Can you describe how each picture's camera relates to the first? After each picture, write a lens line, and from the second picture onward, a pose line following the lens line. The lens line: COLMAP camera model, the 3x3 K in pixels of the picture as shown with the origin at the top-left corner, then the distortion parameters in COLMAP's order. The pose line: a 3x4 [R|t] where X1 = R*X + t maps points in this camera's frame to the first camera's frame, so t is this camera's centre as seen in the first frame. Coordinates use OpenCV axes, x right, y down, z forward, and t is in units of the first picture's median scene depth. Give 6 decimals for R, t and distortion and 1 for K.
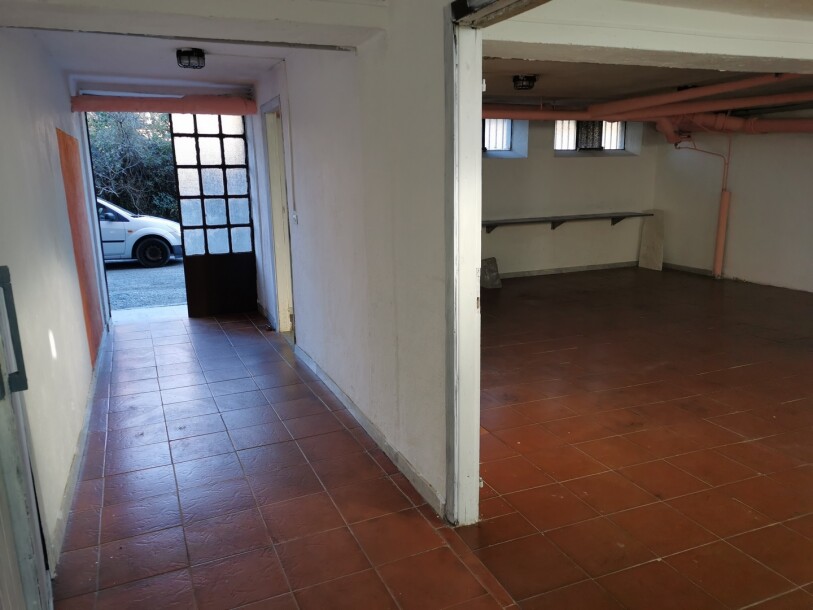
lens RADIAL K [[636.4, 0, 412.0], [0, 636.4, 305.4], [0, 0, 1]] dist [0.067075, -0.019679]
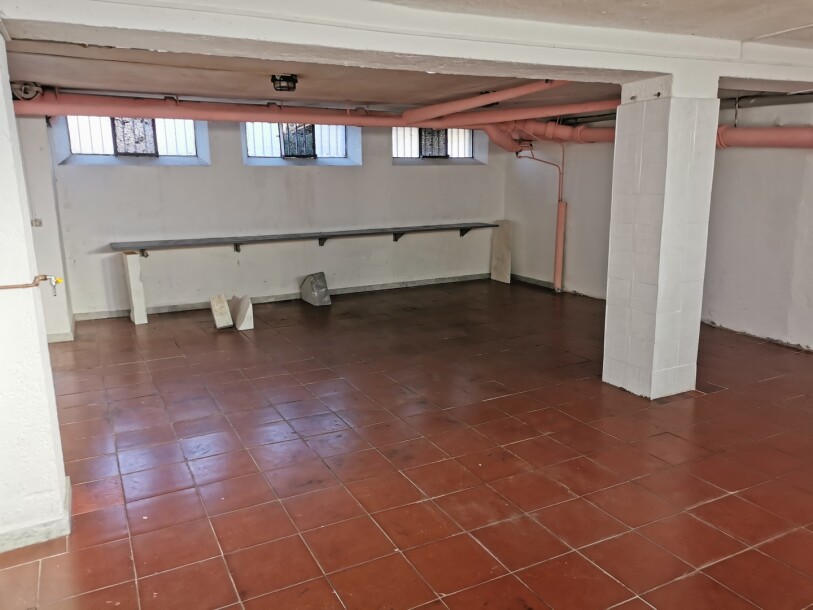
lens RADIAL K [[636.4, 0, 406.4], [0, 636.4, 301.5], [0, 0, 1]] dist [0.067075, -0.019679]
pose [[0.997355, -0.013836, 0.071349, 0.170783], [0.014837, 0.999799, -0.013518, -0.016811], [-0.071148, 0.014541, 0.997360, 0.060001]]
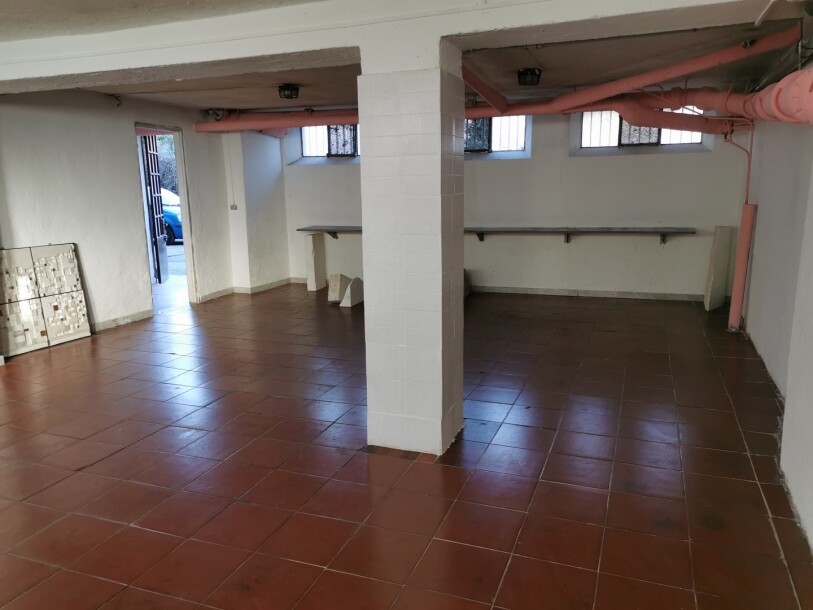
lens RADIAL K [[599.5, 0, 408.4], [0, 599.5, 309.8], [0, 0, 1]] dist [0.056669, -0.004277]
pose [[0.710010, 0.155078, -0.686904, 0.642431], [-0.134526, 0.987355, 0.083858, -0.070959], [0.691223, 0.032867, 0.721894, 0.286343]]
